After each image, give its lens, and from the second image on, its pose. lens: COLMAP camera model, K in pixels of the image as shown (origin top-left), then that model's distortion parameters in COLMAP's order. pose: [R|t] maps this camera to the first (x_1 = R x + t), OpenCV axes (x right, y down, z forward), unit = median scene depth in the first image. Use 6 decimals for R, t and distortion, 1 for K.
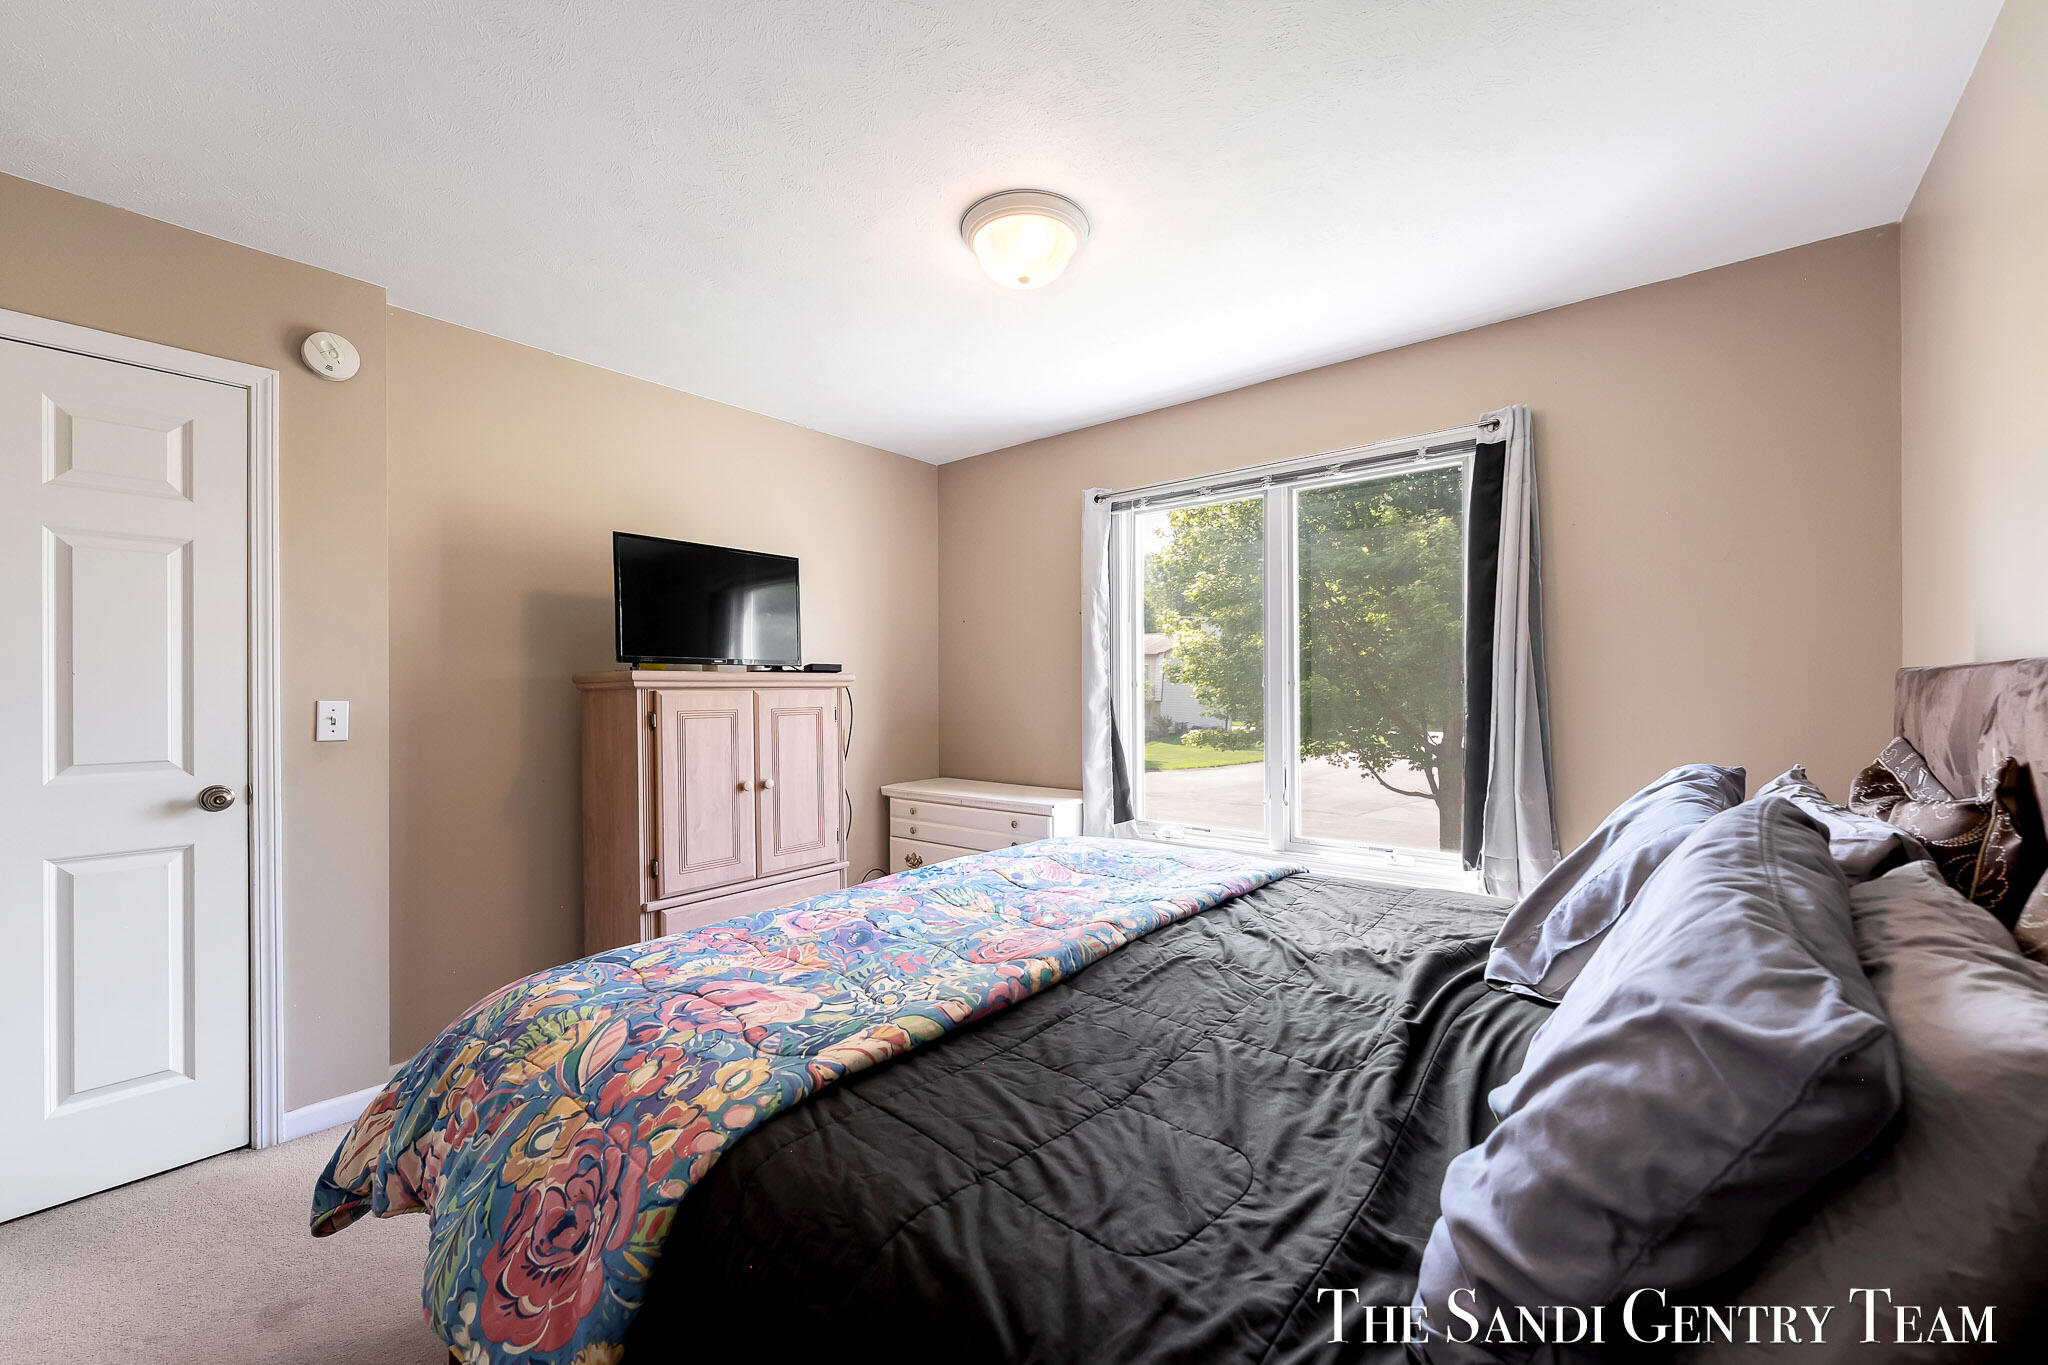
lens RADIAL K [[818.1, 0, 1012.6], [0, 818.1, 679.1], [0, 0, 1]] dist [-0.000886, 0.000489]
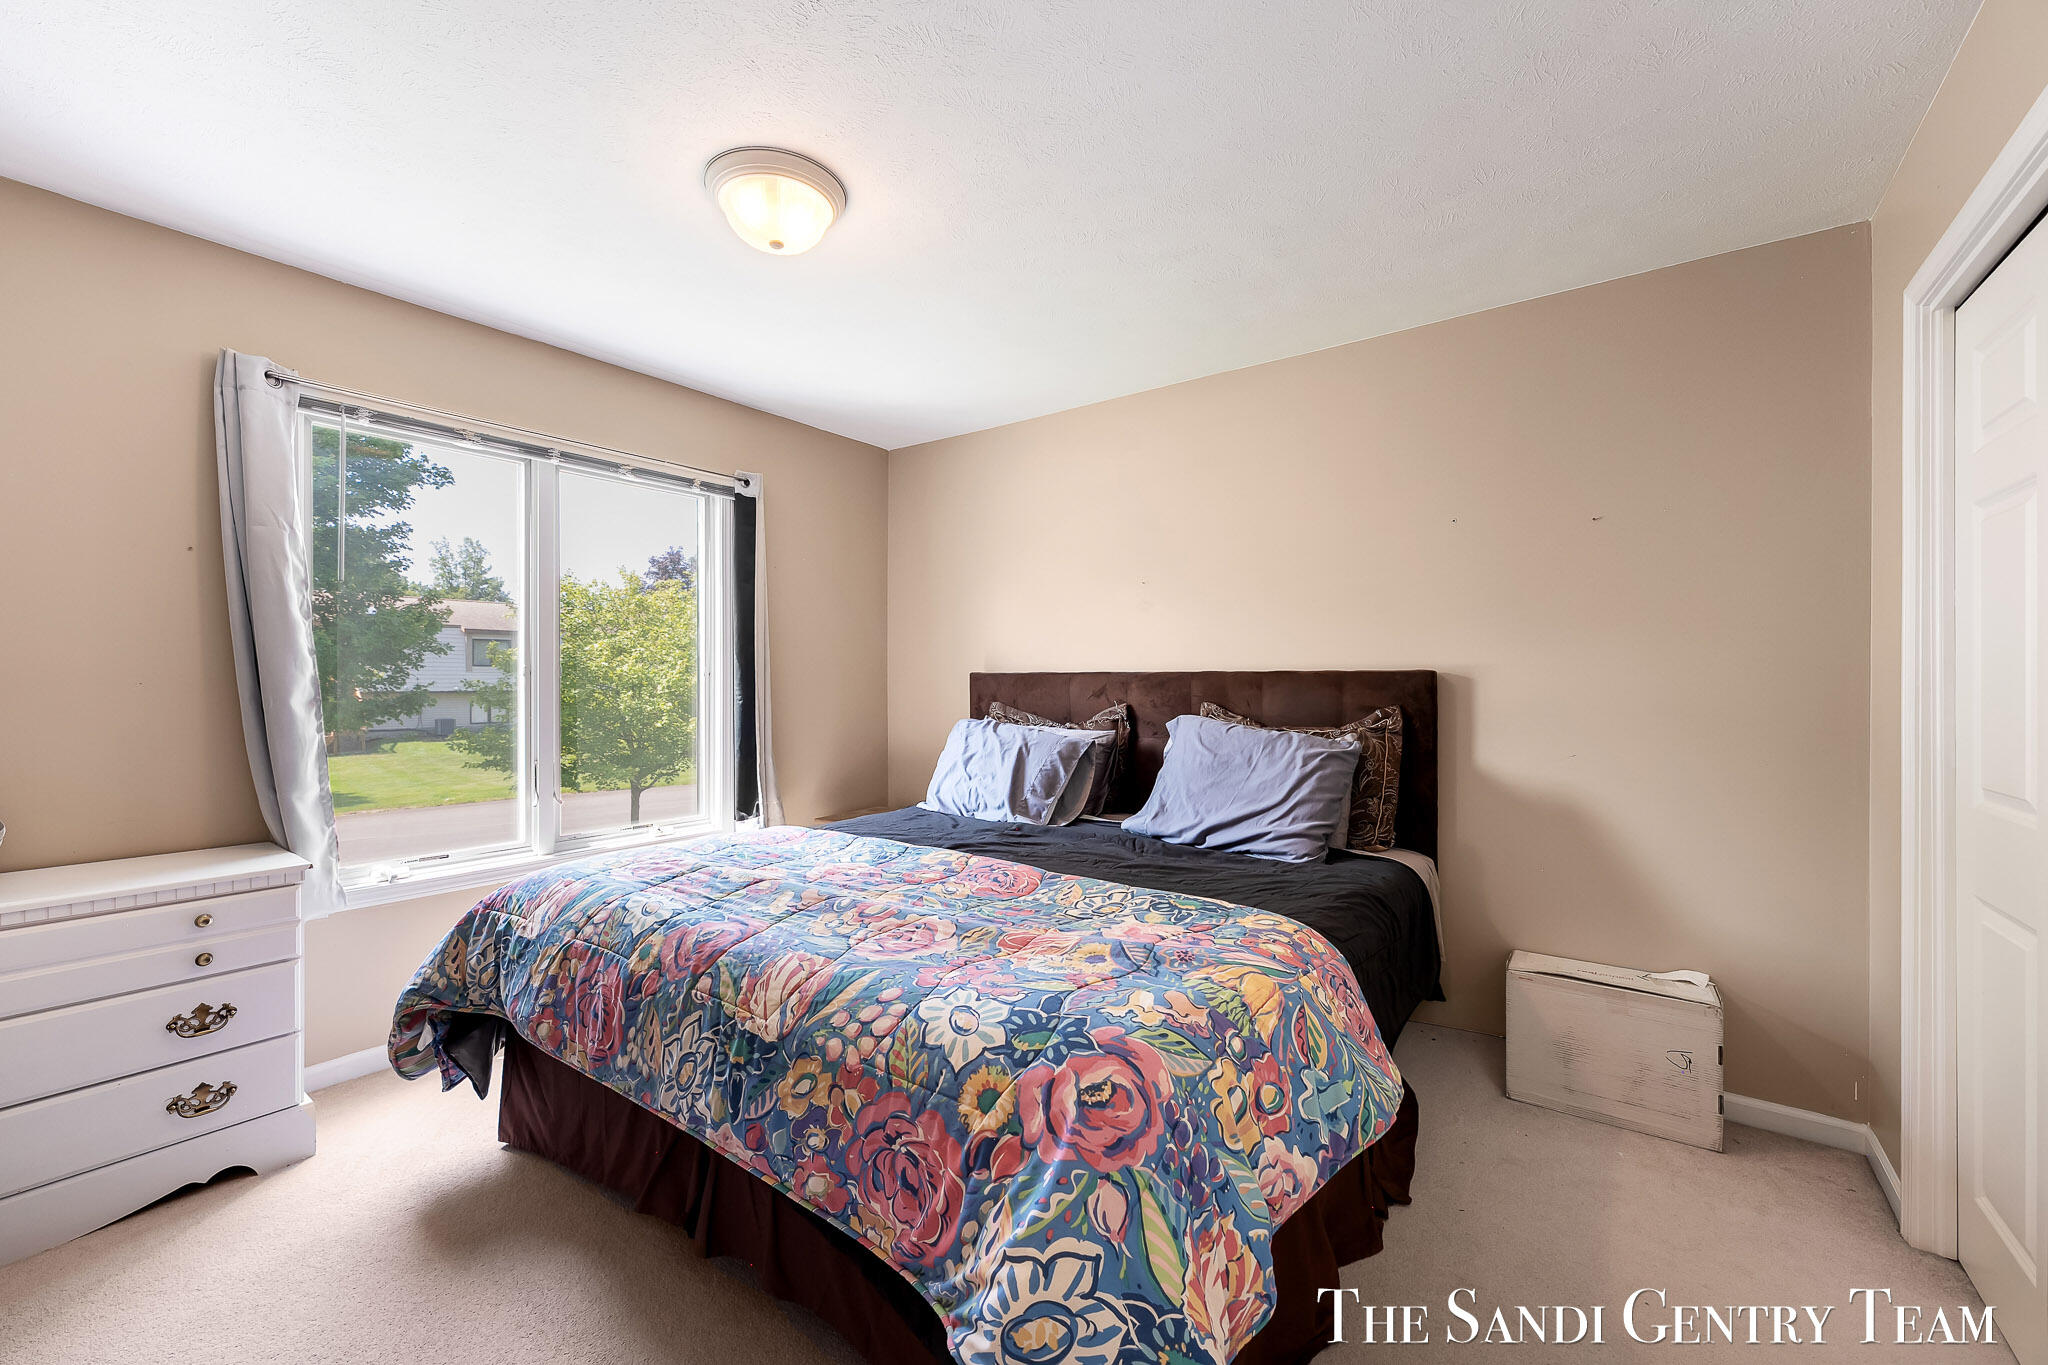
lens RADIAL K [[818.1, 0, 1012.6], [0, 818.1, 679.1], [0, 0, 1]] dist [-0.000886, 0.000489]
pose [[-0.045431, 0.006633, 0.998945, -0.783618], [-0.014149, 0.999873, -0.007283, 0.013090], [-0.998867, -0.014465, -0.045331, 0.644116]]
